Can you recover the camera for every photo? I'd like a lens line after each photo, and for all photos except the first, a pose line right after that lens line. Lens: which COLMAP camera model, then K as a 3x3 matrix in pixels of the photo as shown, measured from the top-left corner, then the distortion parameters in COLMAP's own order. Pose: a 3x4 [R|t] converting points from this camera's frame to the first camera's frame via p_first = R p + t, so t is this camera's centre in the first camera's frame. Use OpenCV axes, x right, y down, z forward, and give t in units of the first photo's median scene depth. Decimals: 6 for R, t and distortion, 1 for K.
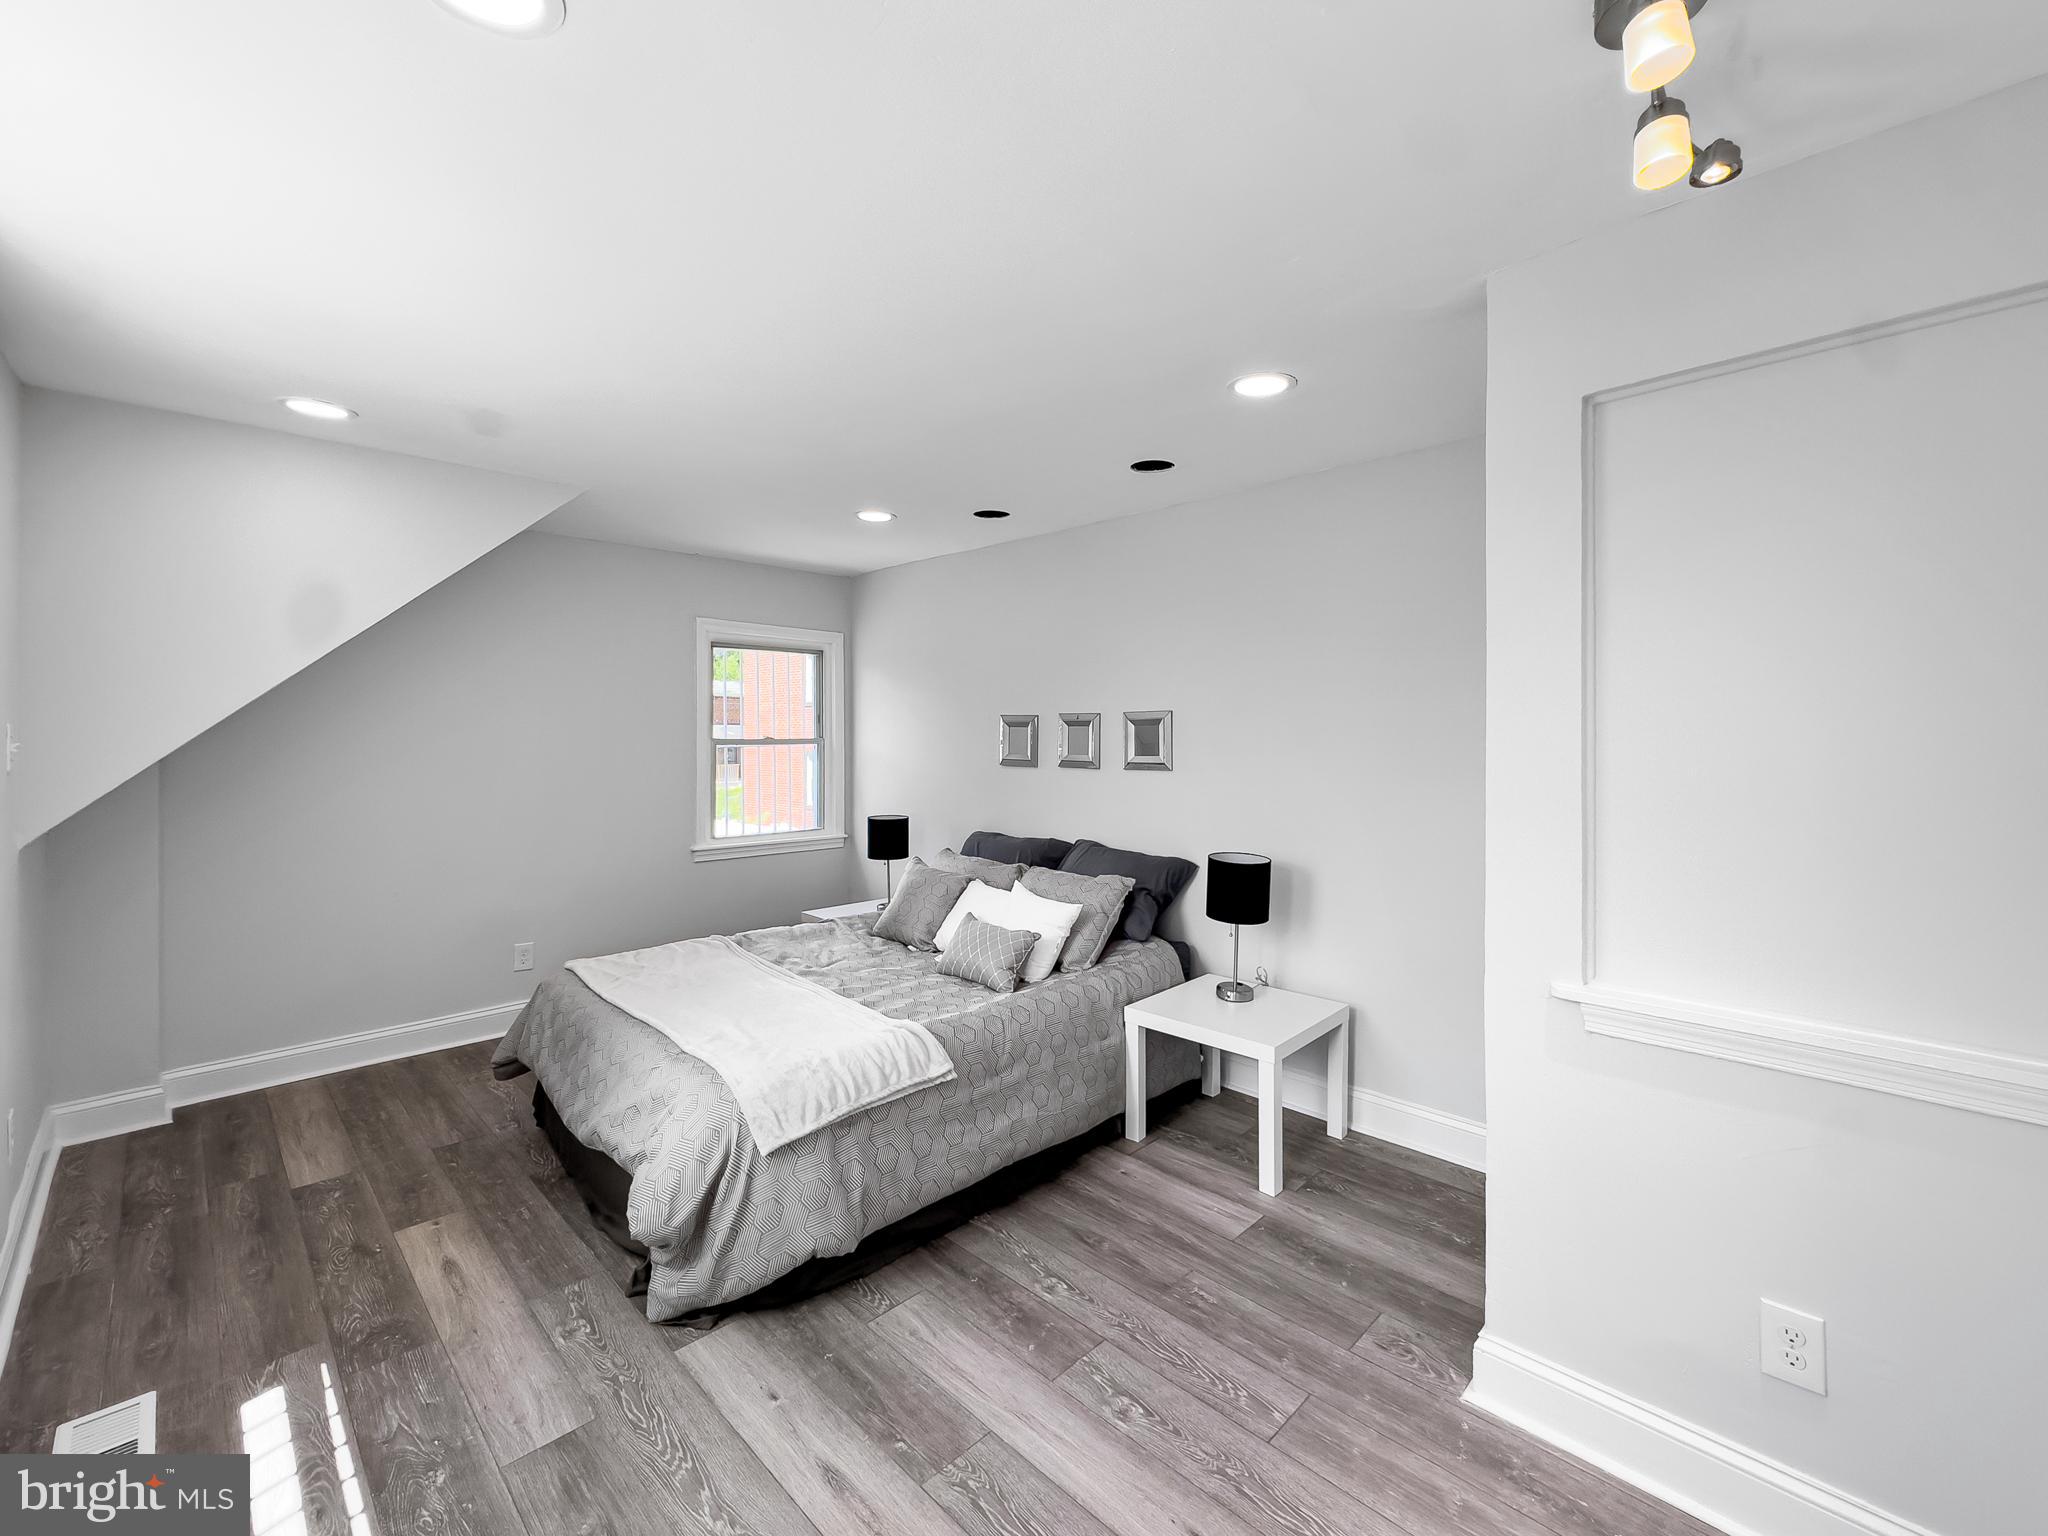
lens RADIAL K [[835.7, 0, 1013.1], [0, 835.7, 763.1], [0, 0, 1]] dist [-0.002587, -0.000213]
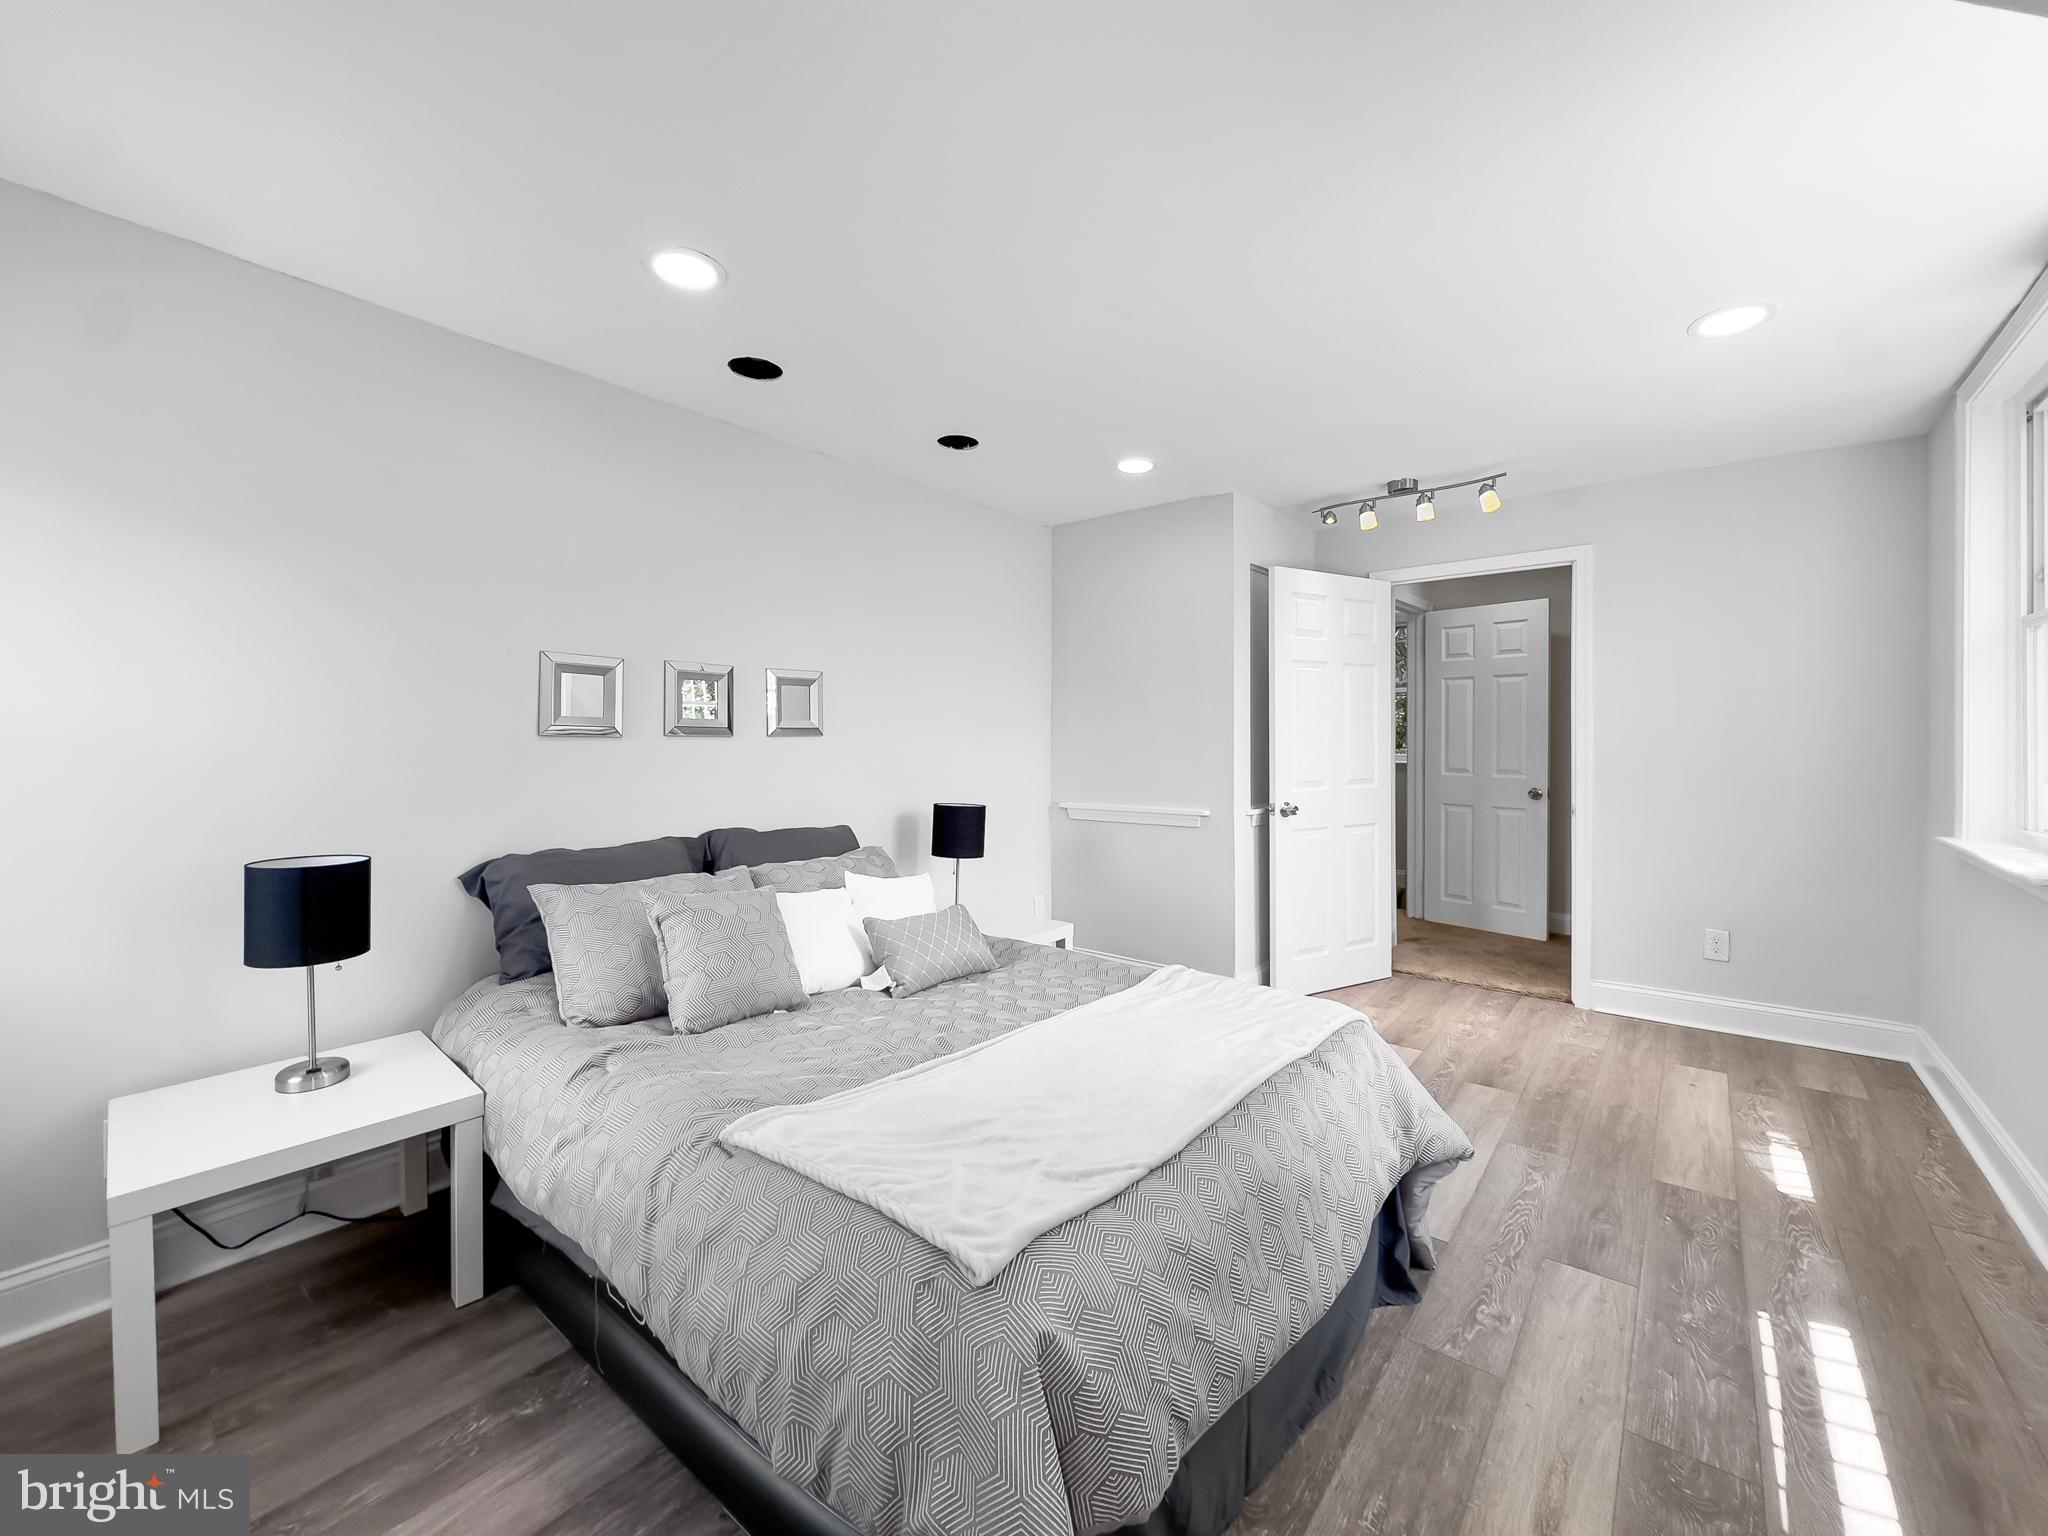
lens RADIAL K [[835.7, 0, 1015.4], [0, 835.7, 752.1], [0, 0, 1]] dist [-0.002587, -0.000213]
pose [[-0.095204, 0.000163, 0.995458, -1.394454], [0.038219, 0.999263, 0.003491, 0.060948], [-0.994724, 0.038378, -0.095140, 1.608014]]
